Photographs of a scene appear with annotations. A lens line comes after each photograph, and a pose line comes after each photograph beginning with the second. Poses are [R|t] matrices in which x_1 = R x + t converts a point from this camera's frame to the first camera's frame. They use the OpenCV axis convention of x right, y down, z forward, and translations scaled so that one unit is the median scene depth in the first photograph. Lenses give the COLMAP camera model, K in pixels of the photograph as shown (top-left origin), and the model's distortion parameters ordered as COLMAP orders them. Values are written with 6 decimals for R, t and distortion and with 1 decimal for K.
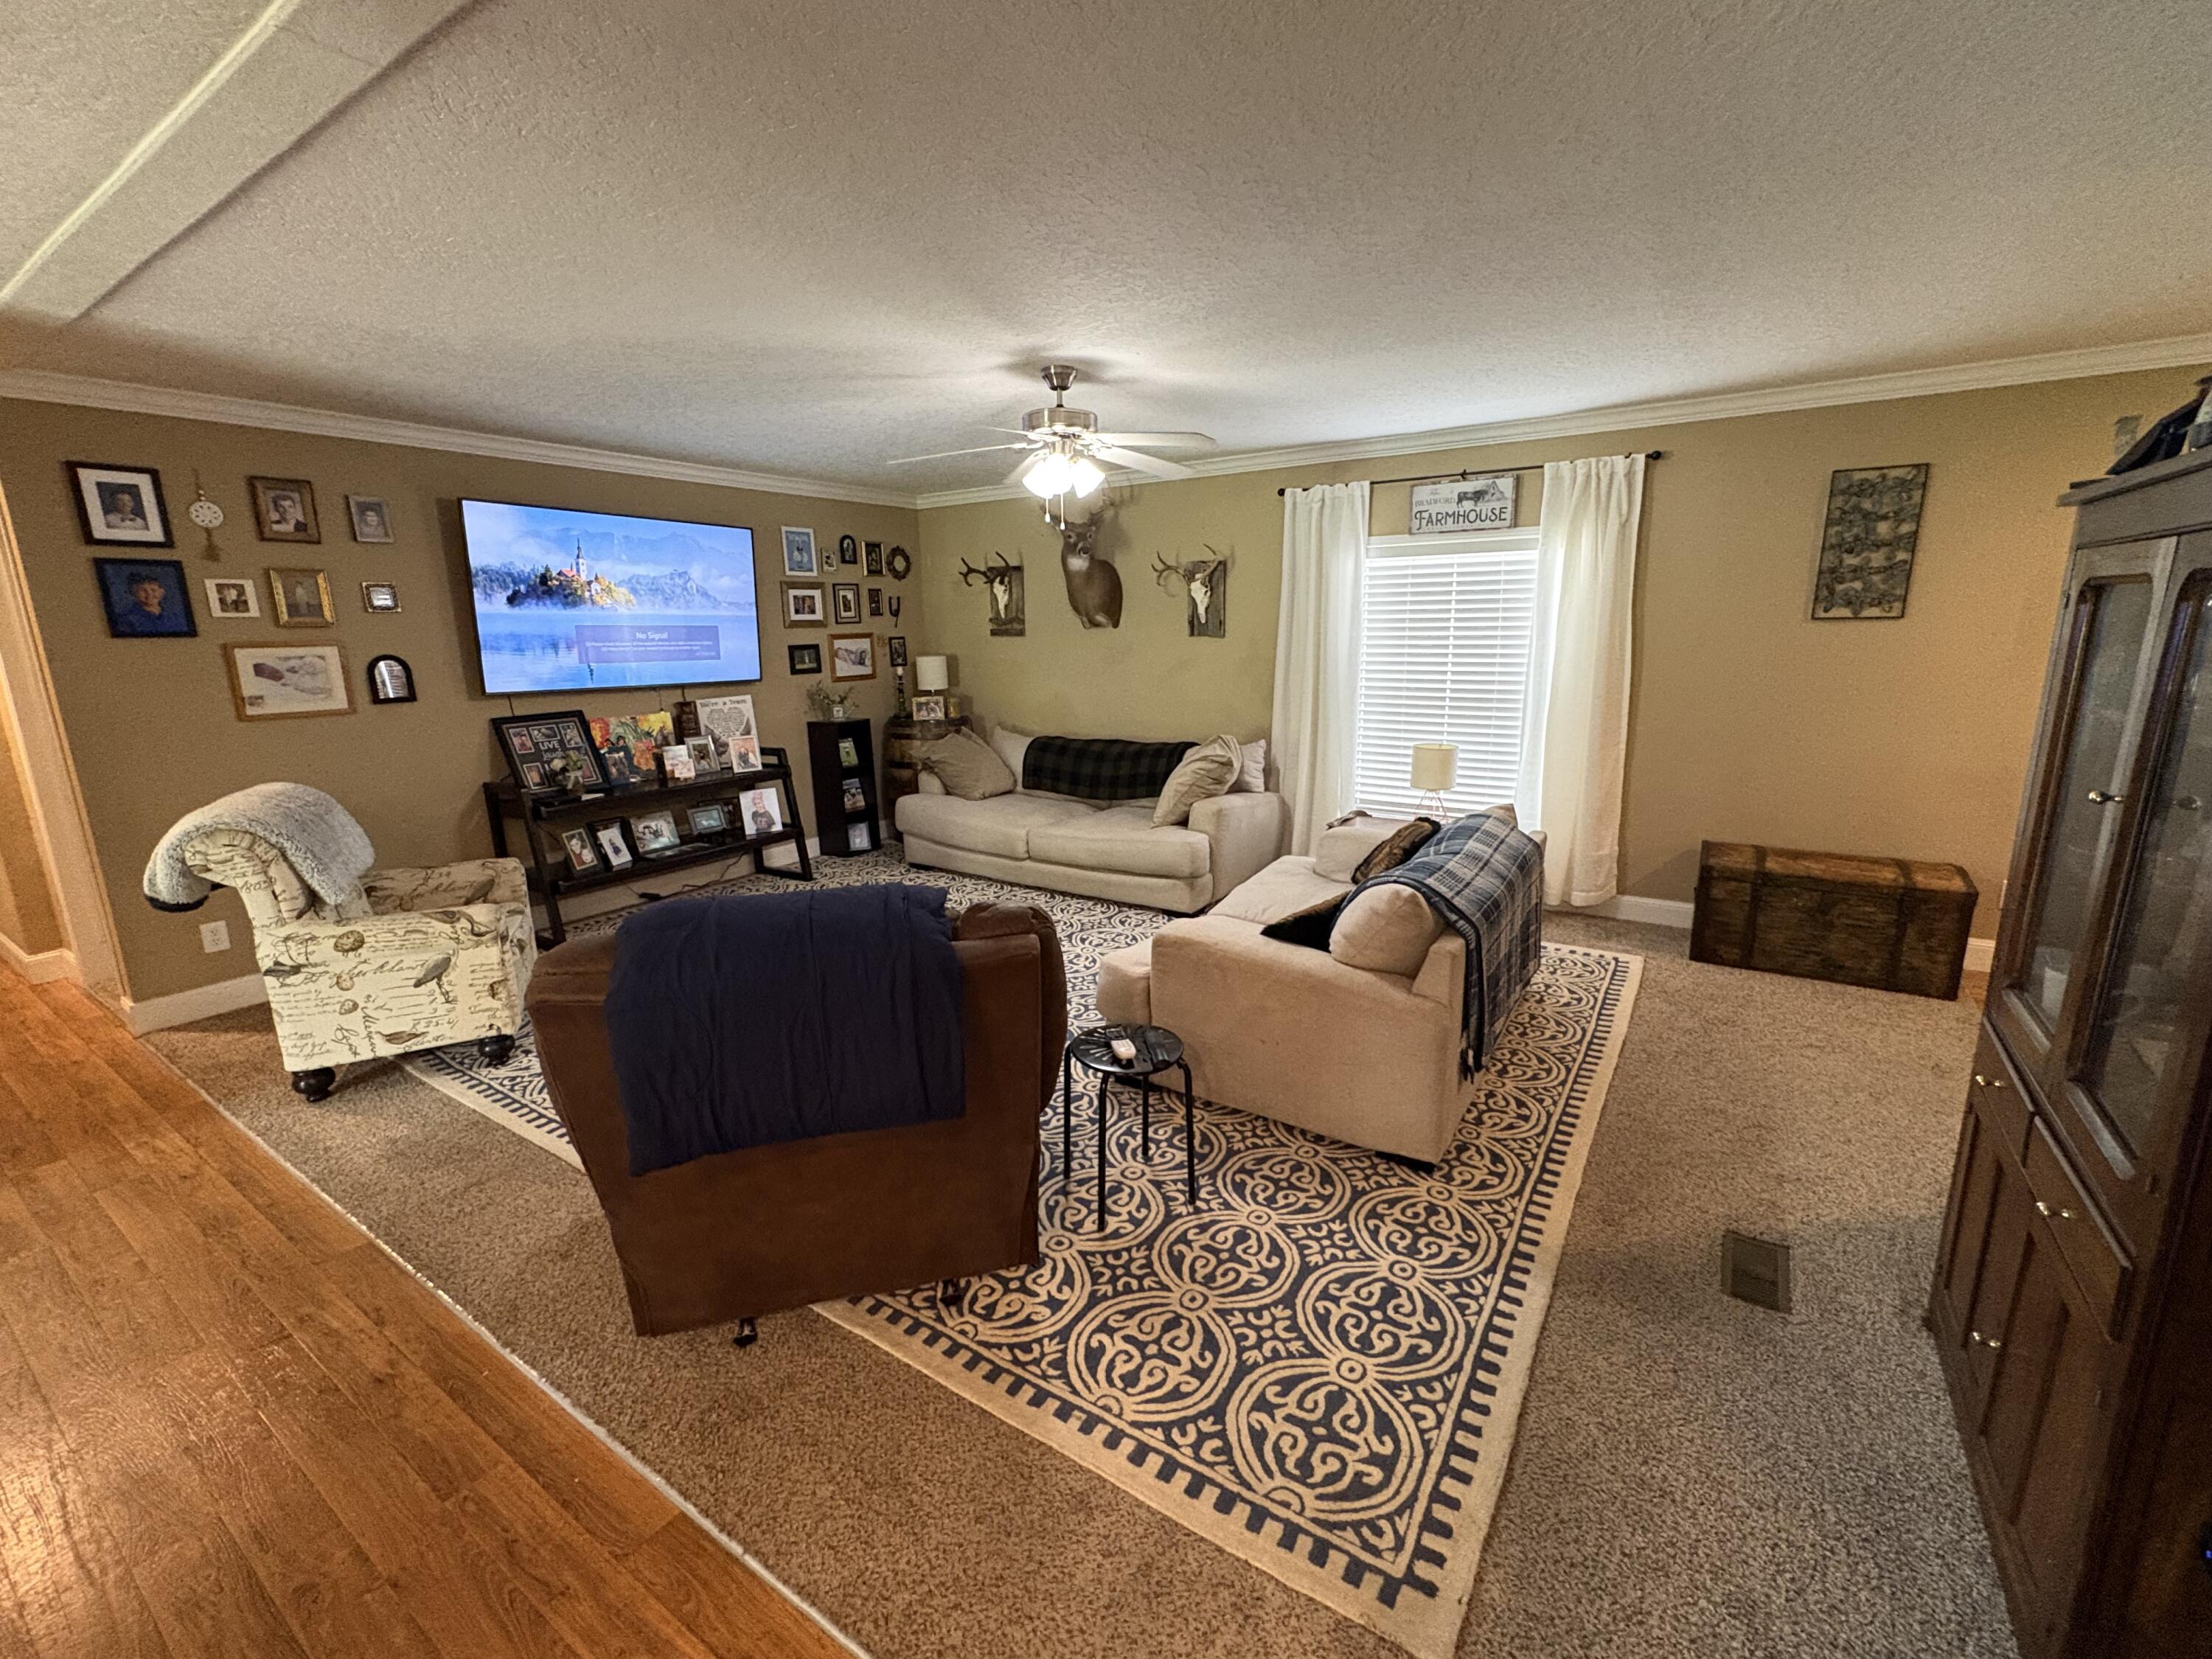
lens RADIAL K [[926.7, 0, 1103.4], [0, 926.7, 829.8], [0, 0, 1]] dist [0.002730, 0.000336]
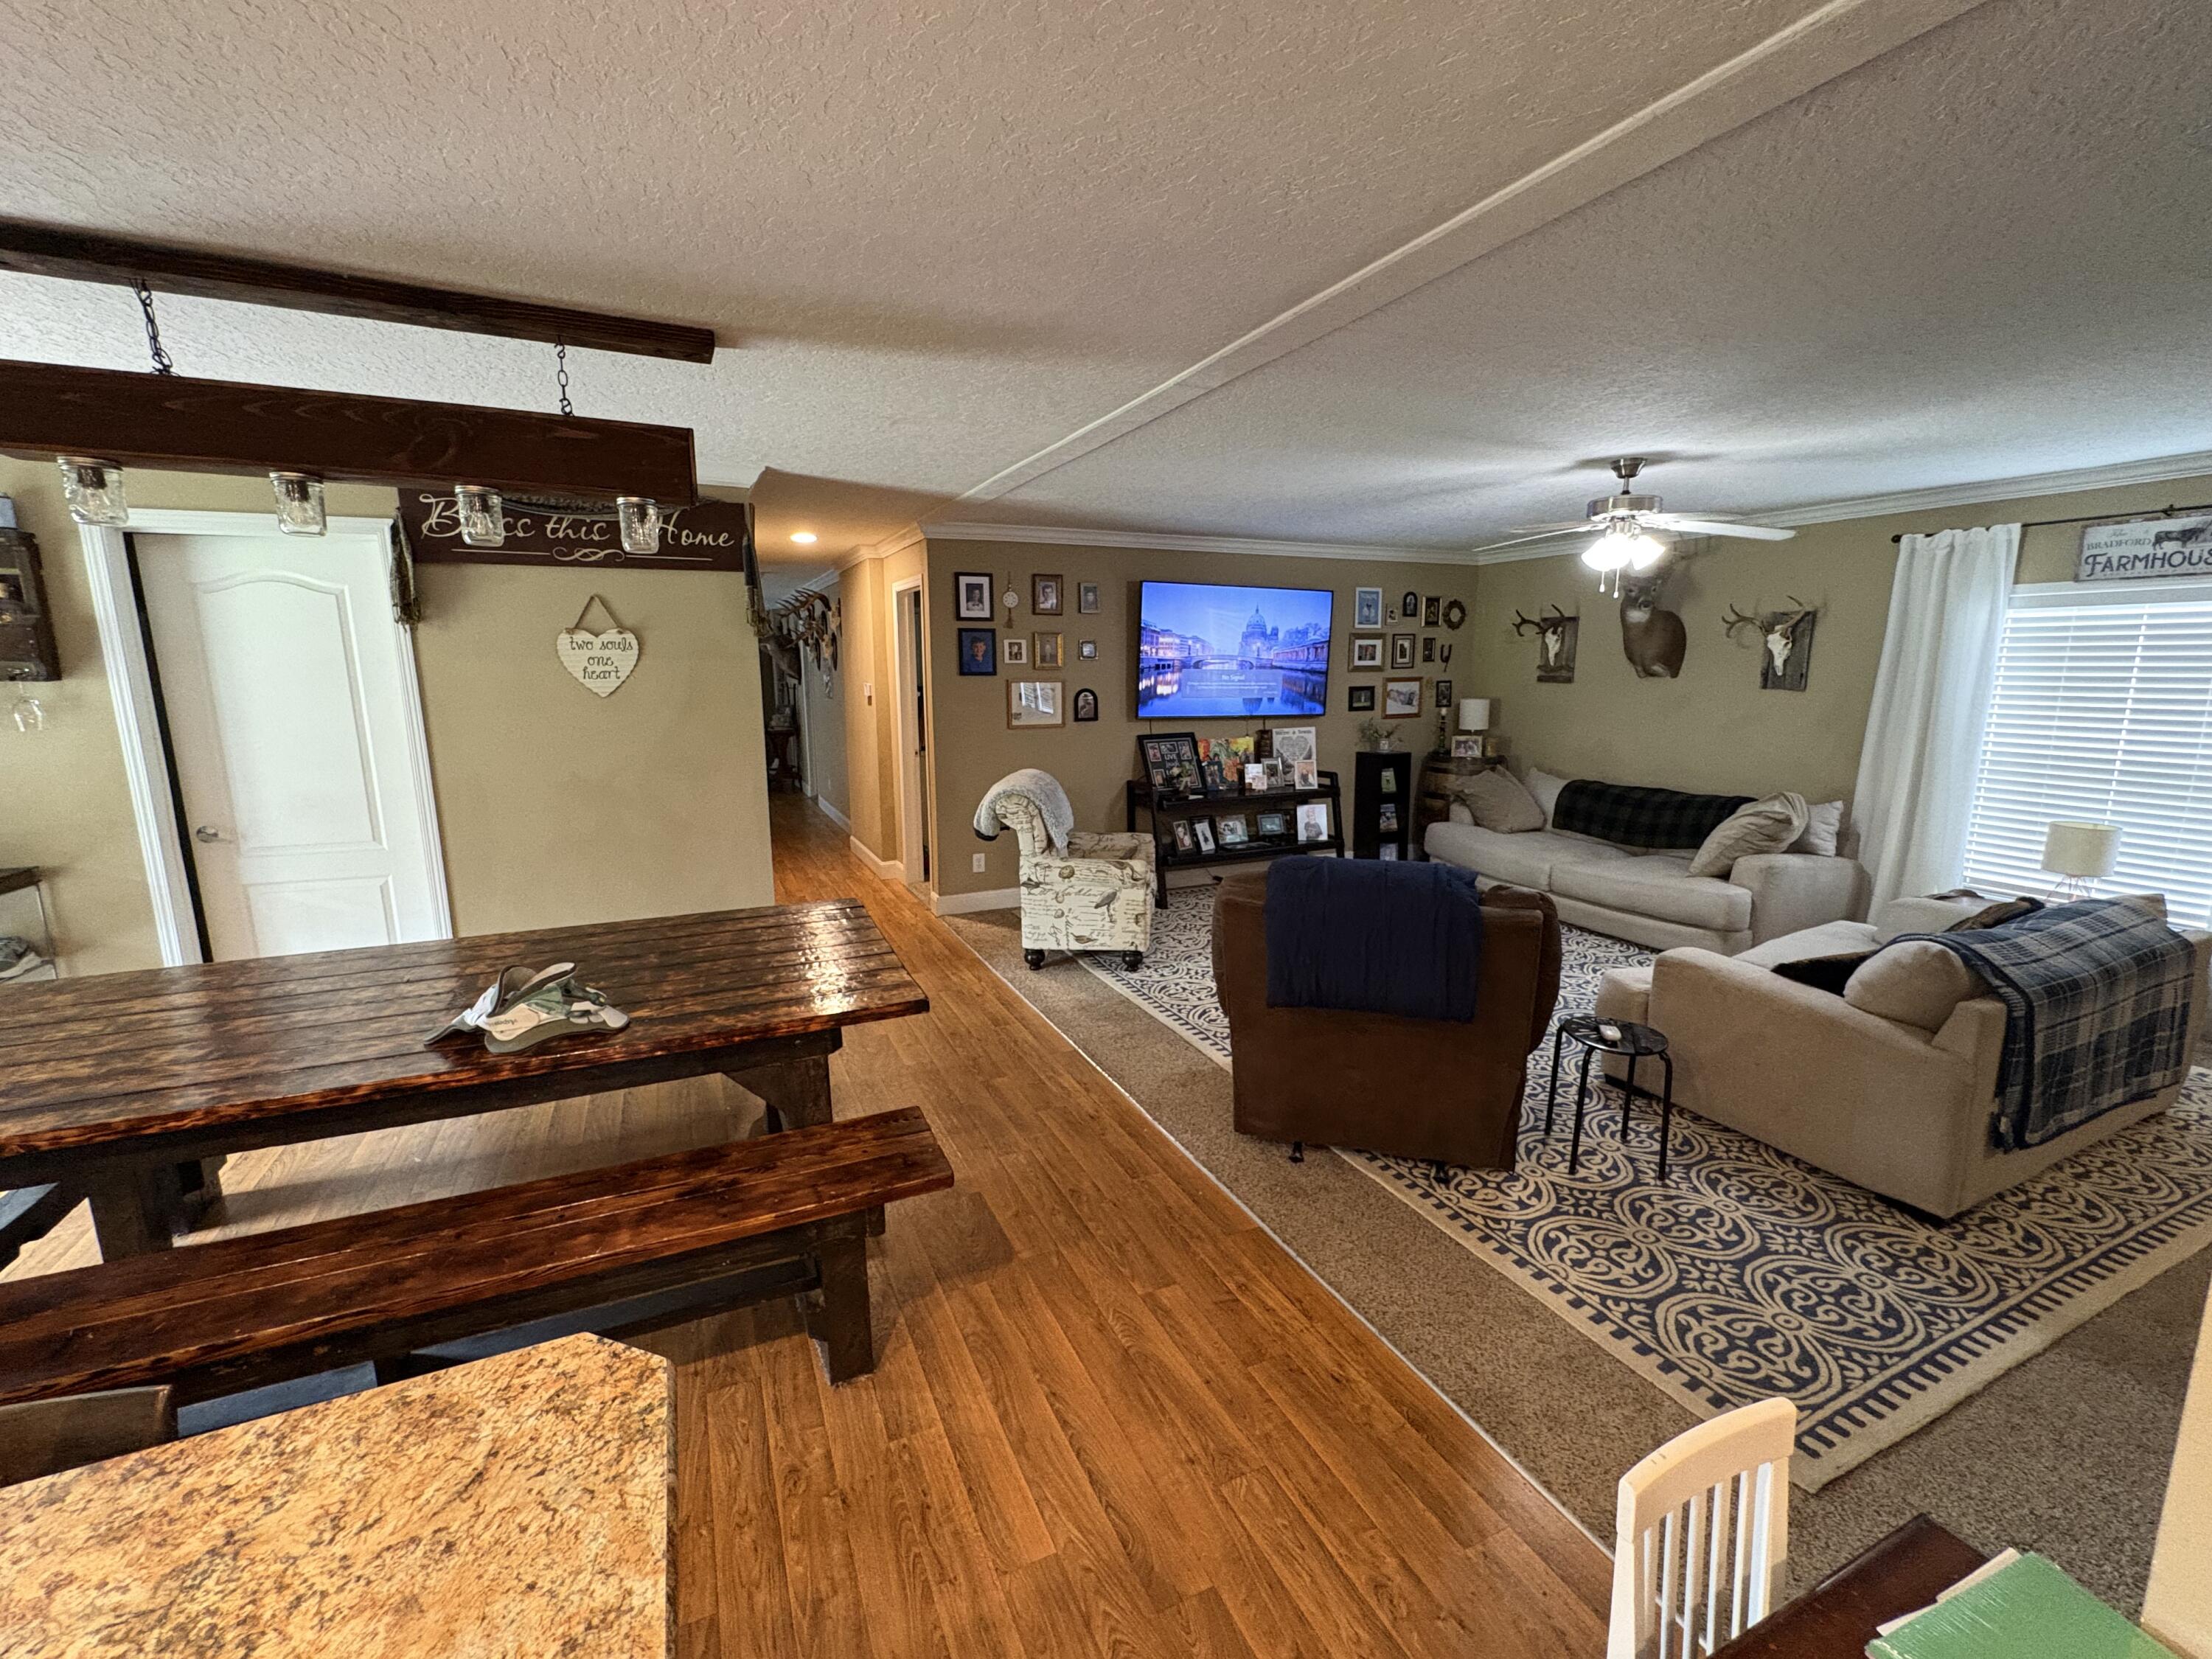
lens RADIAL K [[926.7, 0, 1109.3], [0, 926.7, 829.6], [0, 0, 1]] dist [0.002730, 0.000336]
pose [[0.854384, 0.105669, -0.508784, 0.021010], [-0.123858, 0.992298, -0.001901, 0.024327], [0.504665, 0.064641, 0.860892, -0.175836]]
